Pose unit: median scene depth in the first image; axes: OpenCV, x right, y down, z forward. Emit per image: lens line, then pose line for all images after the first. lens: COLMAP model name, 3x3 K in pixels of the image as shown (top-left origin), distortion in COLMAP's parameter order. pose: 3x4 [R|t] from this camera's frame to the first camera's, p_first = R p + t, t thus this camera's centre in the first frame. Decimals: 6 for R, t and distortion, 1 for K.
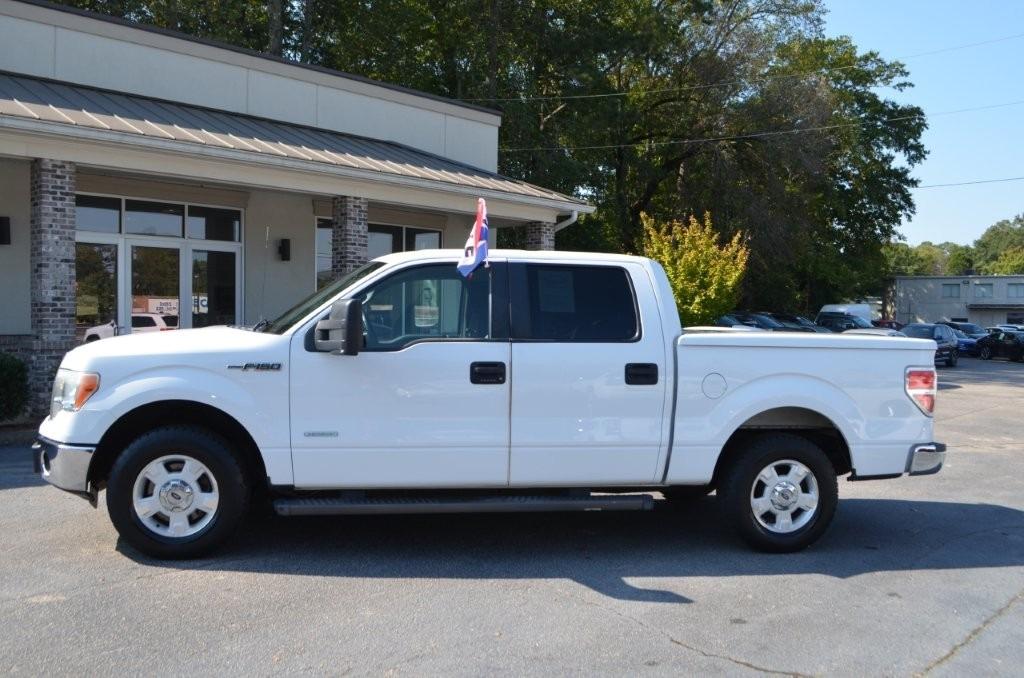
lens RADIAL K [[863.8, 0, 516.1], [0, 863.8, 366.2], [0, 0, 1]] dist [-0.083431, 0.018898]
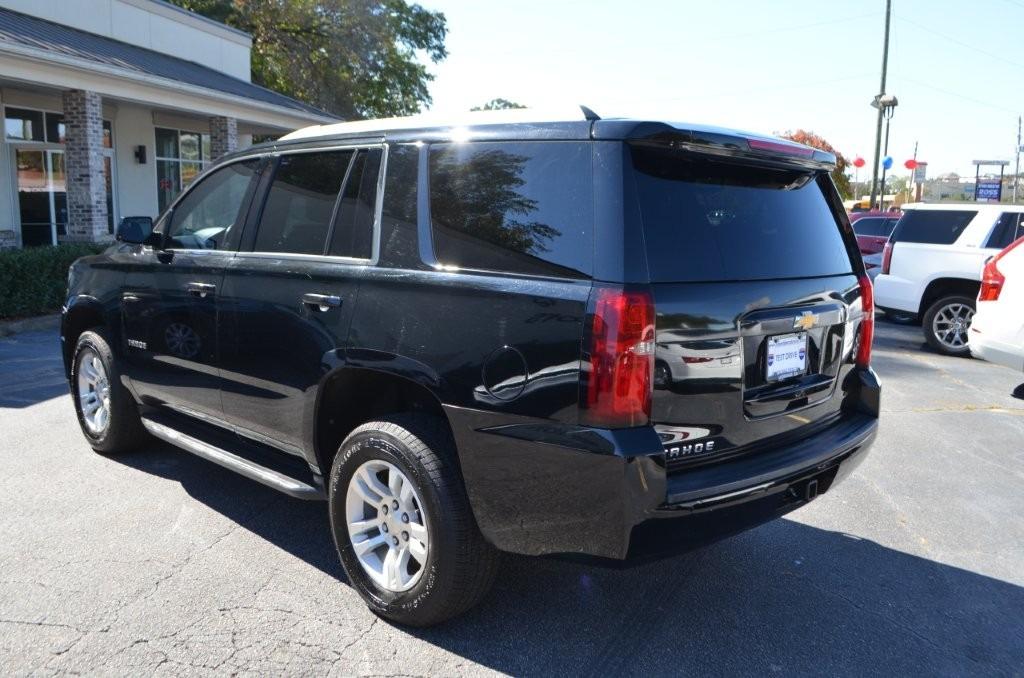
lens RADIAL K [[880.0, 0, 511.0], [0, 880.0, 351.4], [0, 0, 1]] dist [-0.080438, 0.001774]
pose [[0.835350, -0.092354, 0.541905, -0.724093], [0.025346, 0.991209, 0.129855, -0.008610], [-0.549133, -0.094739, 0.830348, -0.439215]]
